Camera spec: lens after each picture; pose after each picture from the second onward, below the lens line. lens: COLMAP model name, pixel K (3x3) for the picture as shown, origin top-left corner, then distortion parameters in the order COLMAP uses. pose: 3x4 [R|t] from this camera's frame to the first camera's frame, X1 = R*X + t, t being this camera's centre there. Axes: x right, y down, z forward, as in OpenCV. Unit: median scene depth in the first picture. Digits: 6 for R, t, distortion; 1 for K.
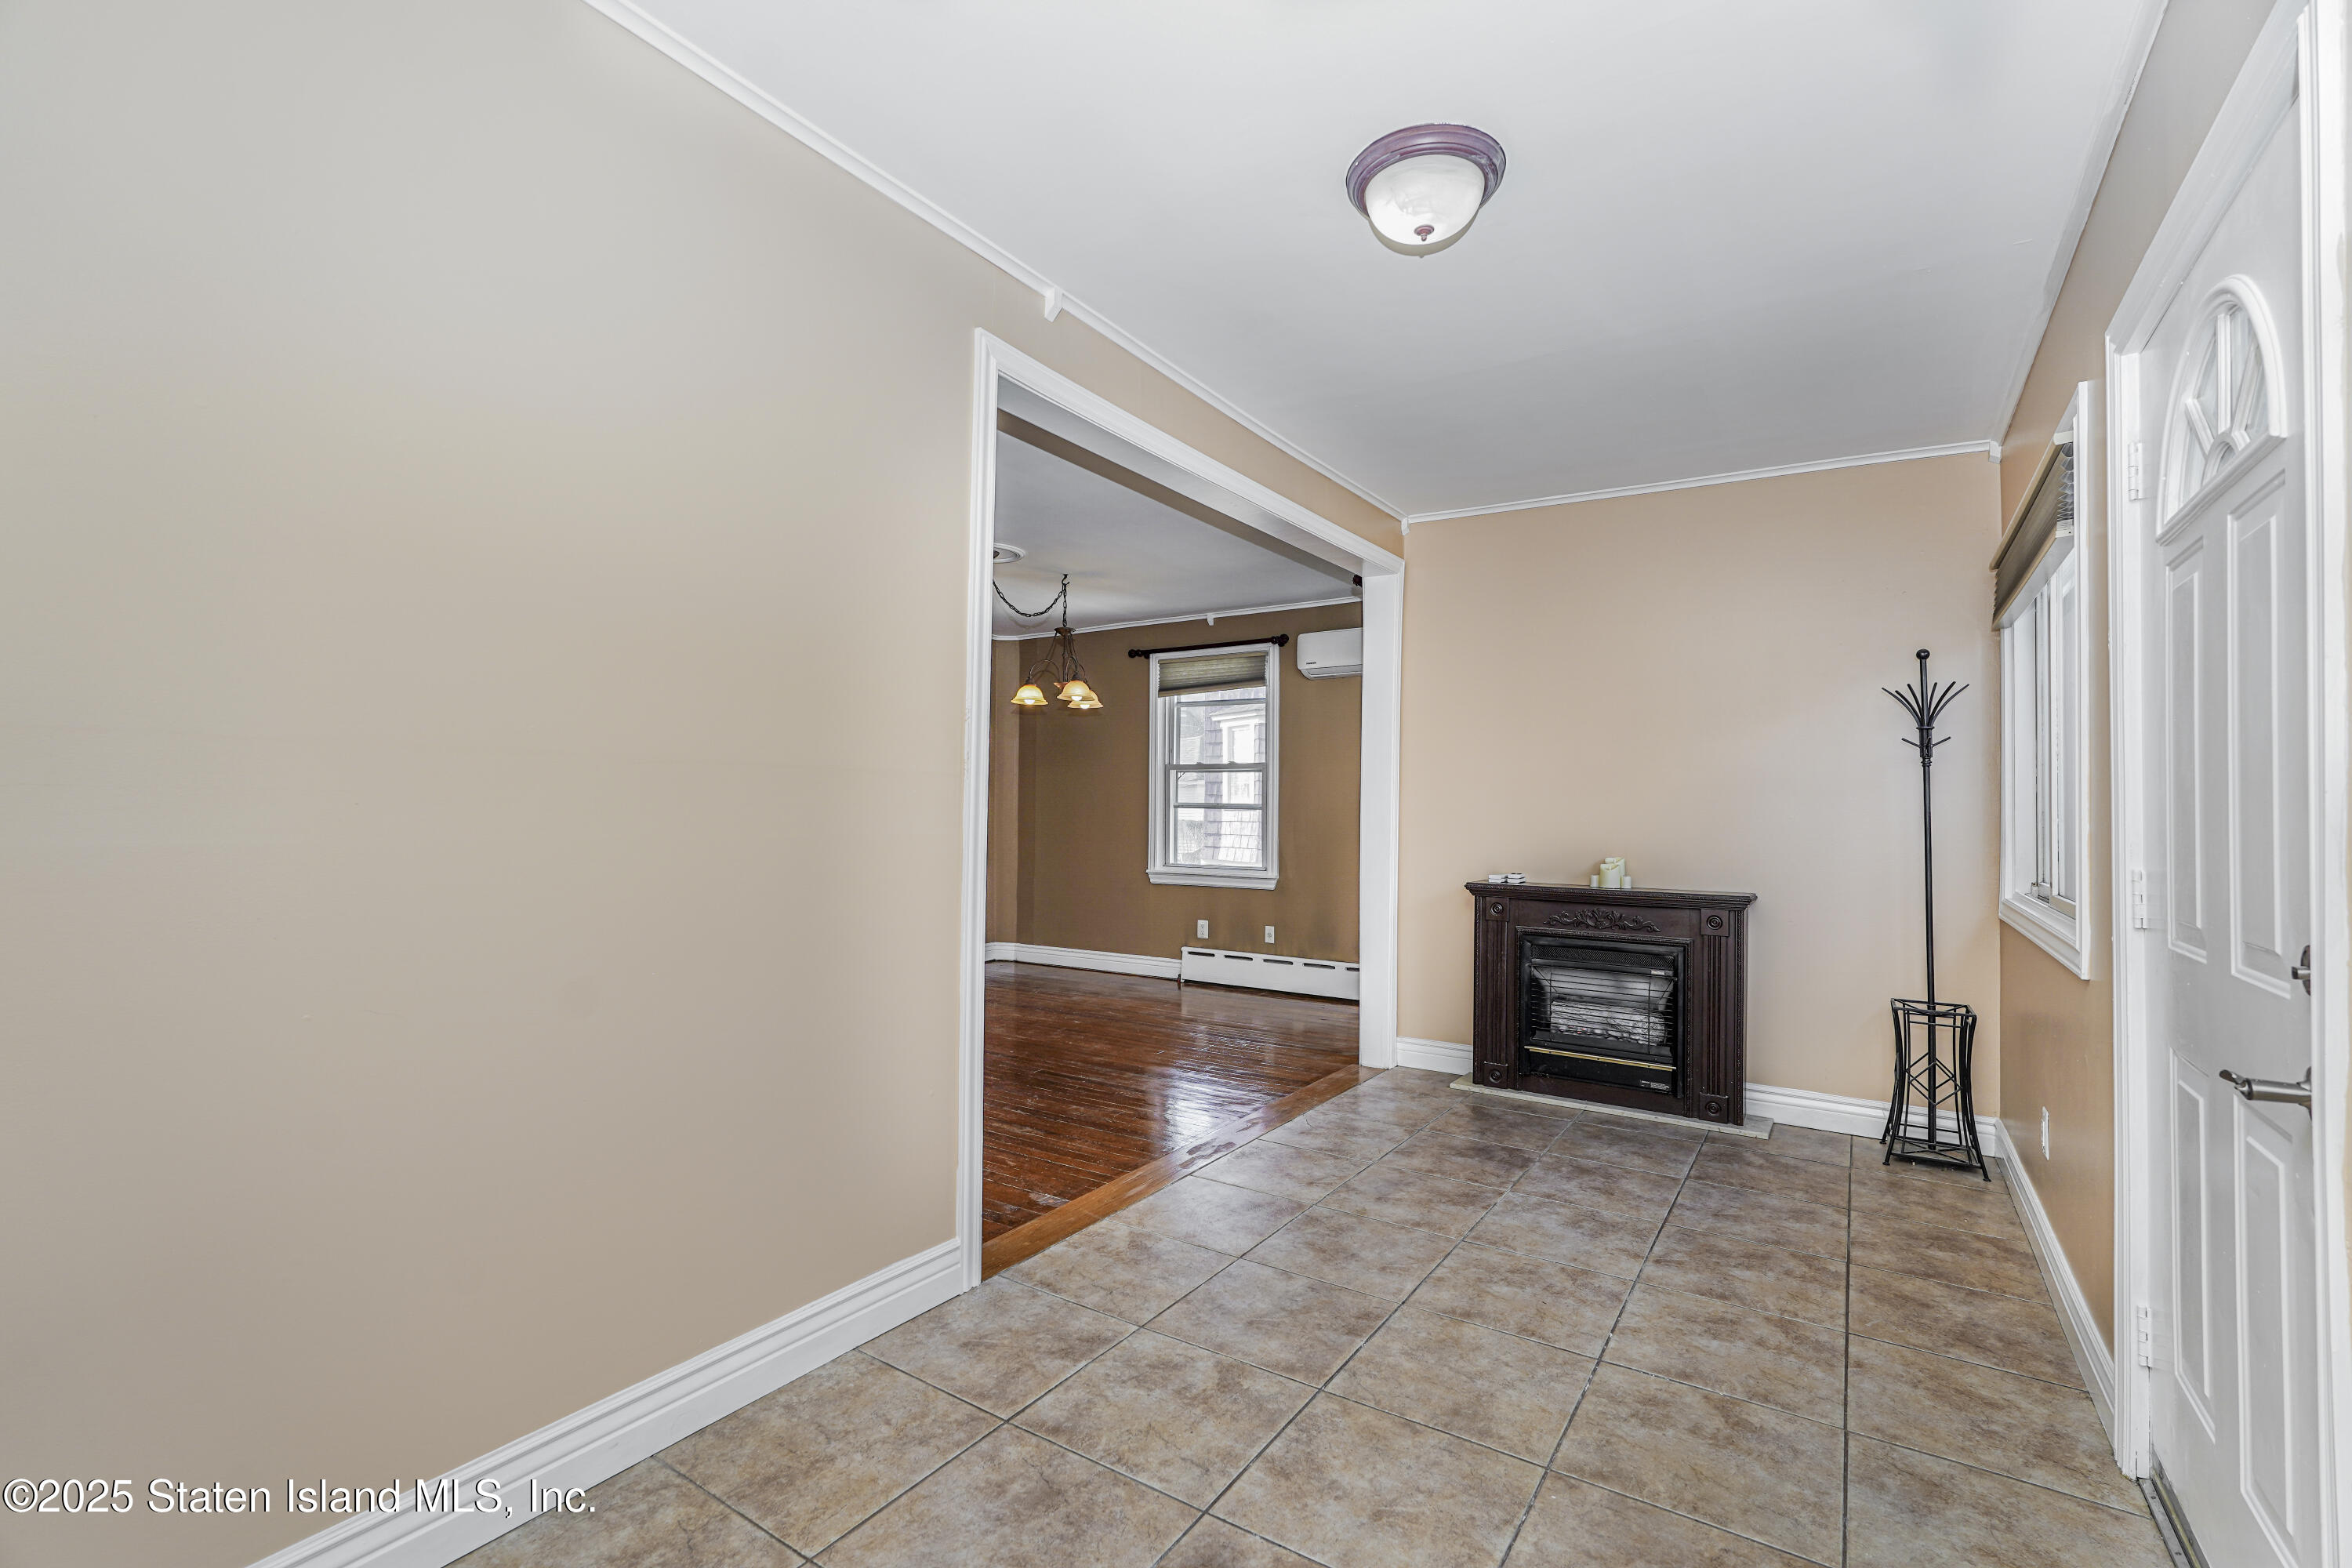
lens RADIAL K [[1037.8, 0, 1177.6], [0, 1037.8, 784.1], [0, 0, 1]] dist [-0.019070, 0.013159]
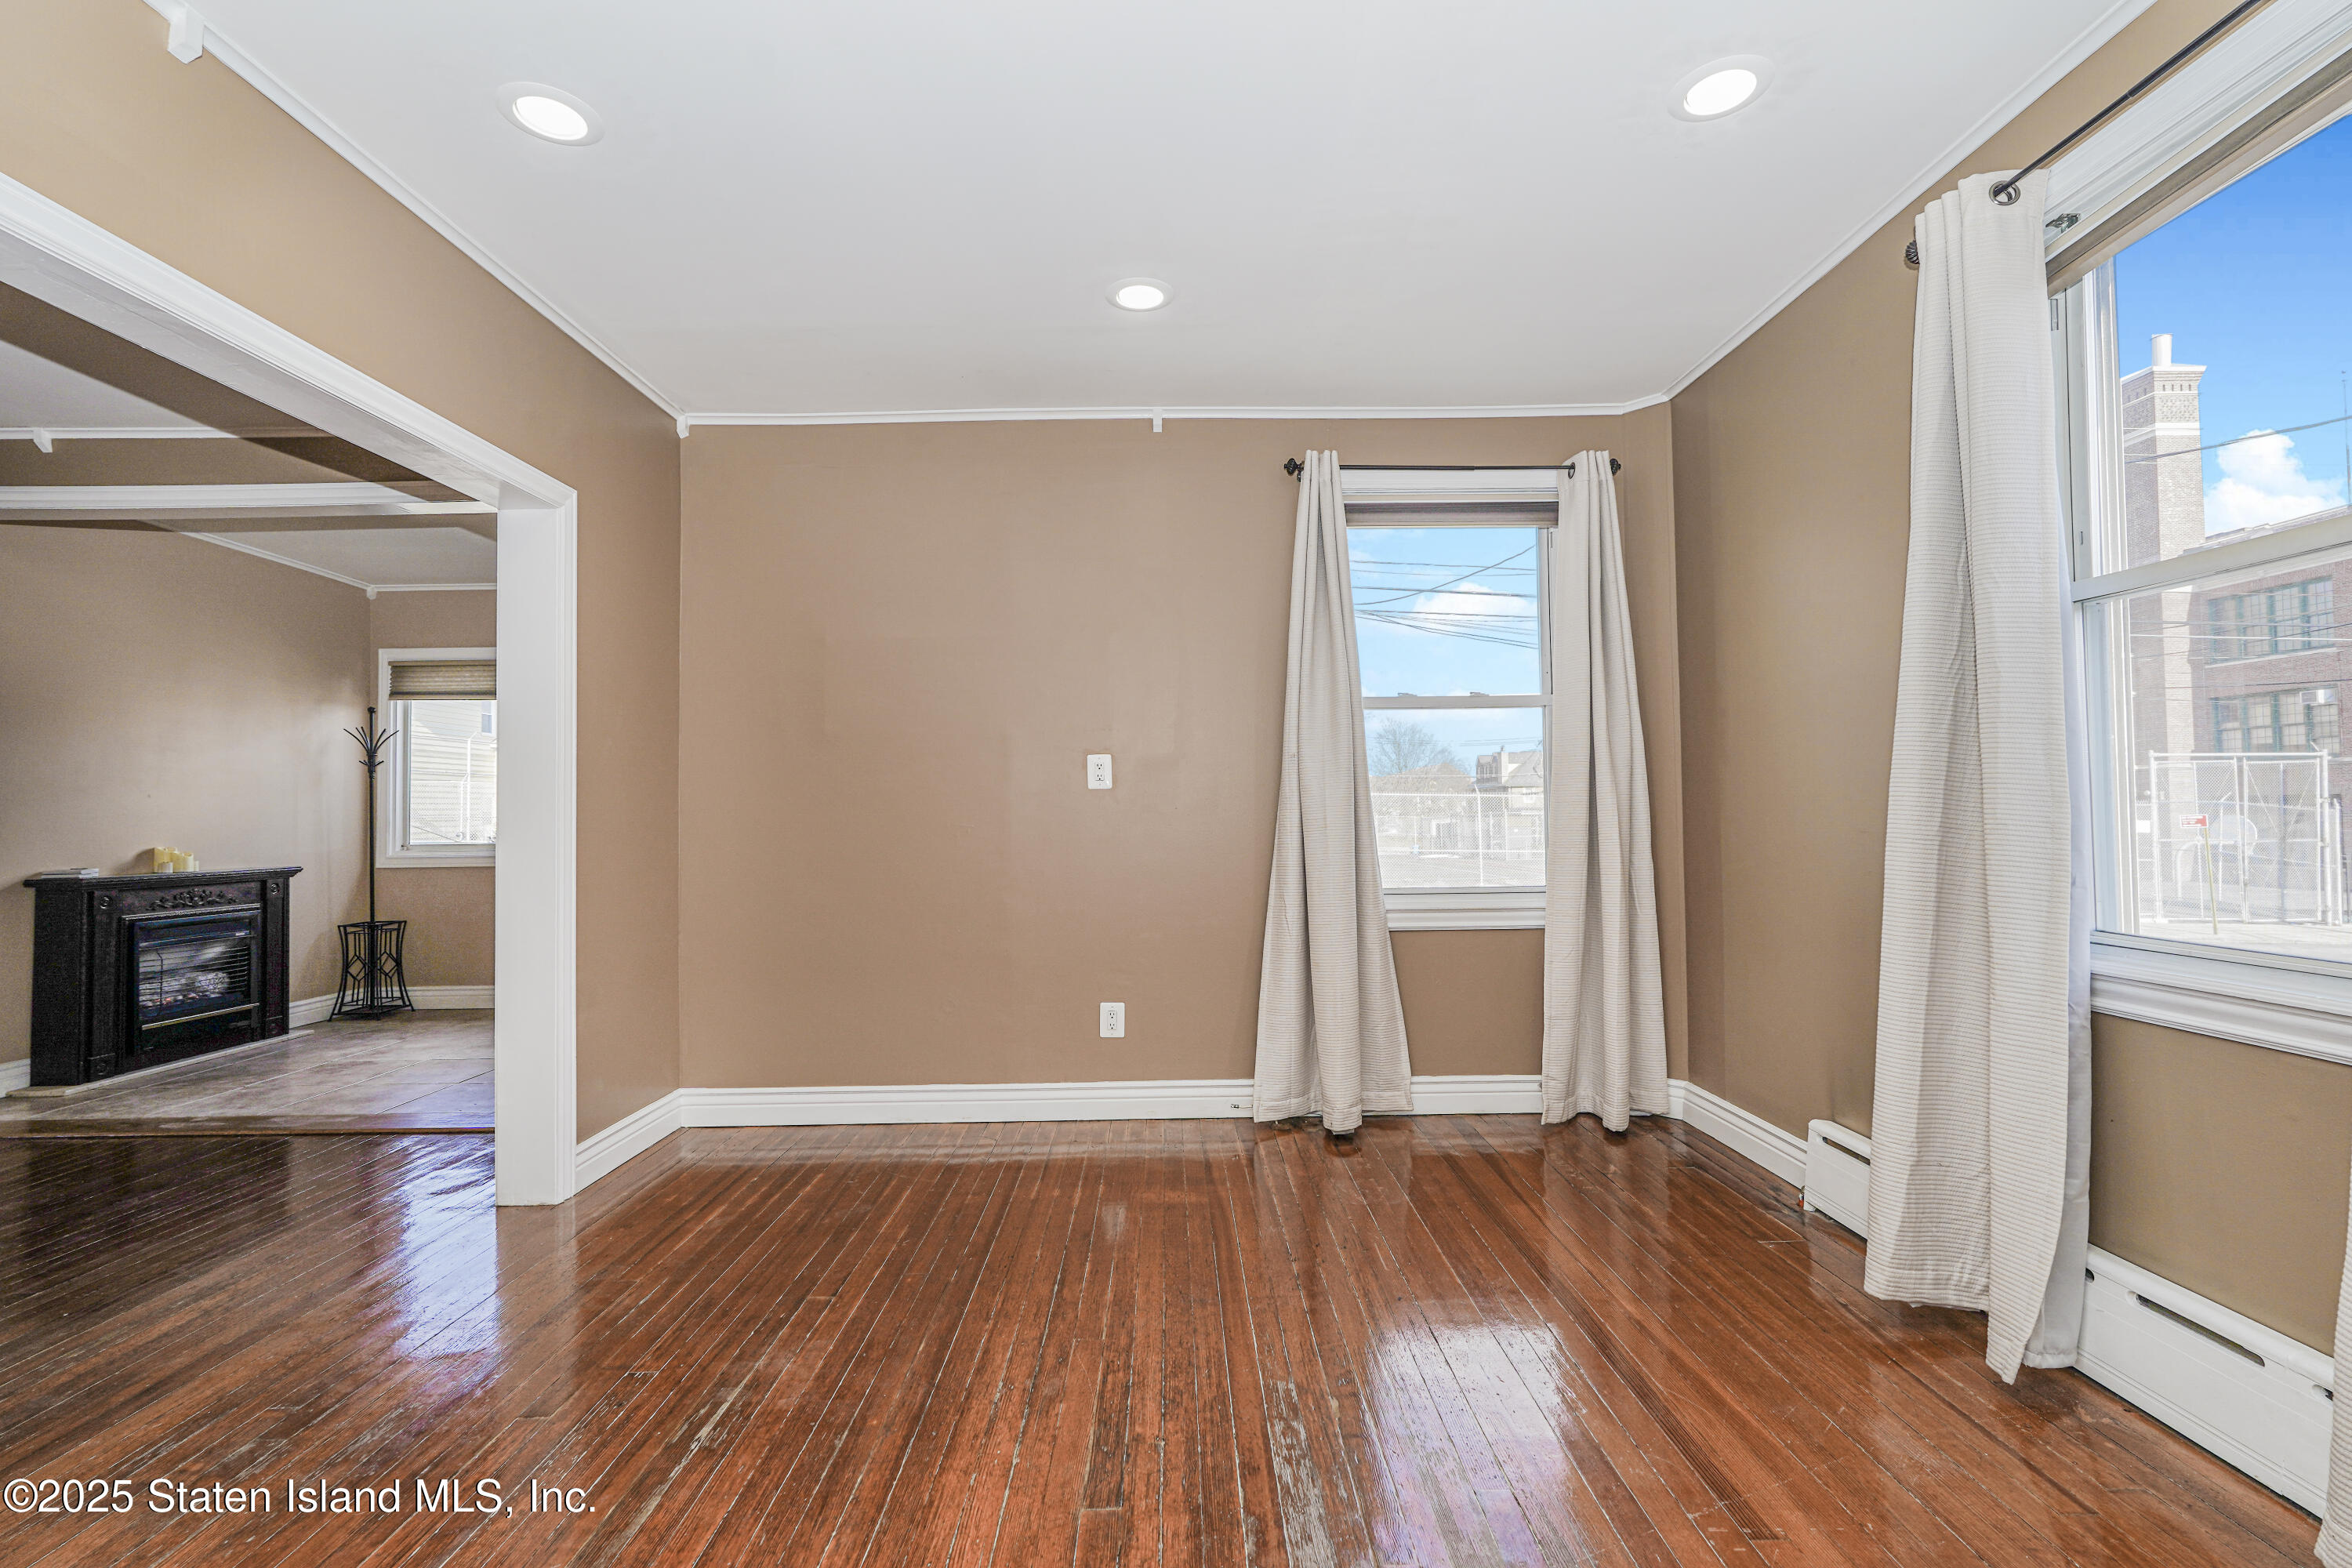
lens RADIAL K [[1037.8, 0, 1177.6], [0, 1037.8, 784.1], [0, 0, 1]] dist [-0.019070, 0.013159]
pose [[-0.554073, 0.025791, 0.832069, -0.705696], [-0.010764, 0.999214, -0.038140, 0.020848], [-0.832399, -0.030089, -0.553360, 0.436625]]
